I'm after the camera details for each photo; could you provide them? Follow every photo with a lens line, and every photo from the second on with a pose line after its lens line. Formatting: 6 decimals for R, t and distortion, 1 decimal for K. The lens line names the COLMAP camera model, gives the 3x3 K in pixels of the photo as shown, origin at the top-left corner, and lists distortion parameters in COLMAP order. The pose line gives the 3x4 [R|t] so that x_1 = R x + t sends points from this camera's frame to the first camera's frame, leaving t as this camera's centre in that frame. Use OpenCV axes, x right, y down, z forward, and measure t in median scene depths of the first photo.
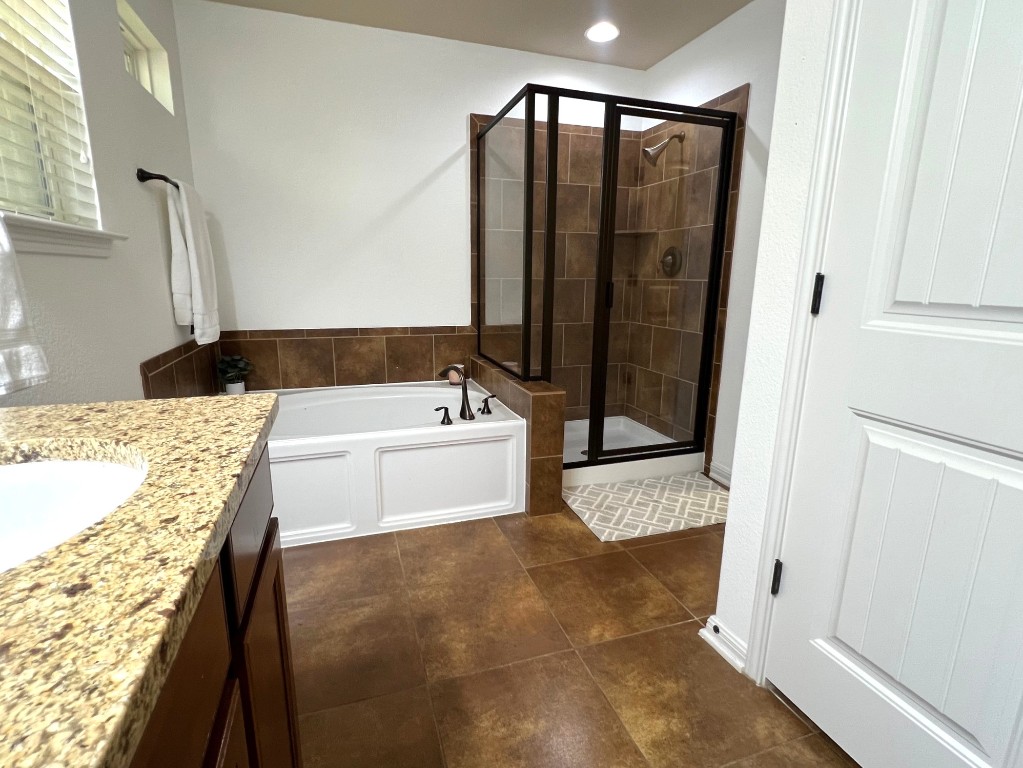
lens RADIAL K [[501.0, 0, 509.5], [0, 501.0, 385.0], [0, 0, 1]] dist [0.001433, 0.000880]
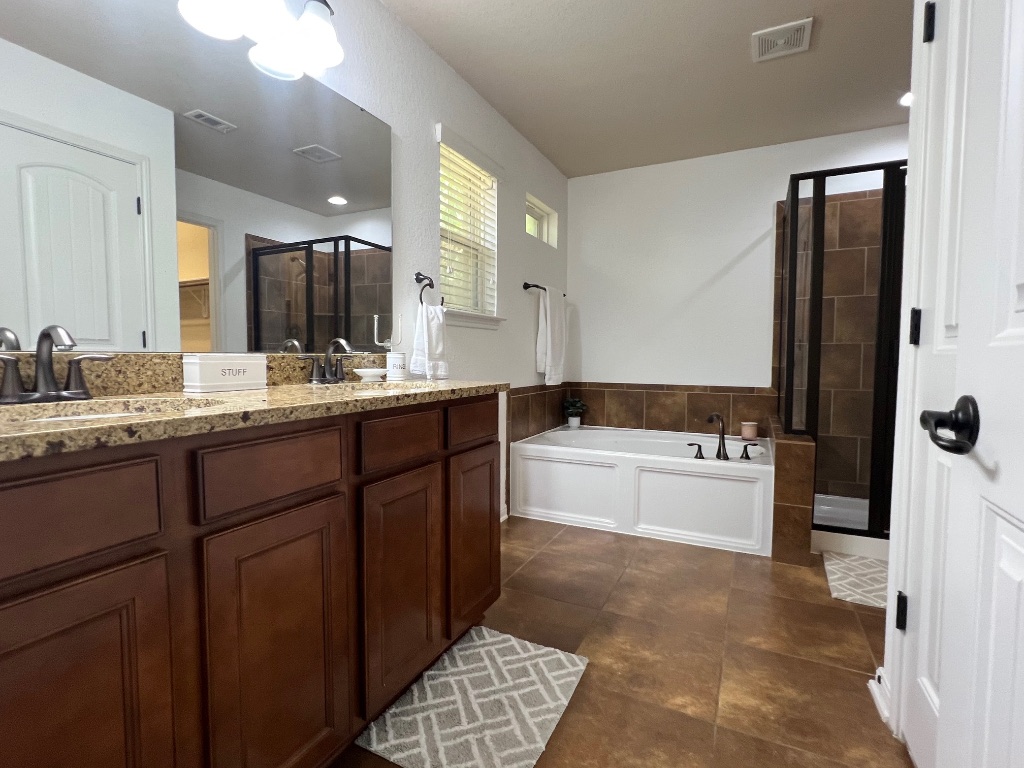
lens RADIAL K [[501.5, 0, 512.8], [0, 501.5, 382.5], [0, 0, 1]] dist [0.001433, 0.000880]
pose [[0.710635, 0.027623, -0.703019, 0.393643], [-0.146307, 0.983187, -0.109261, 0.094688], [0.688181, 0.180502, 0.702728, -0.175462]]
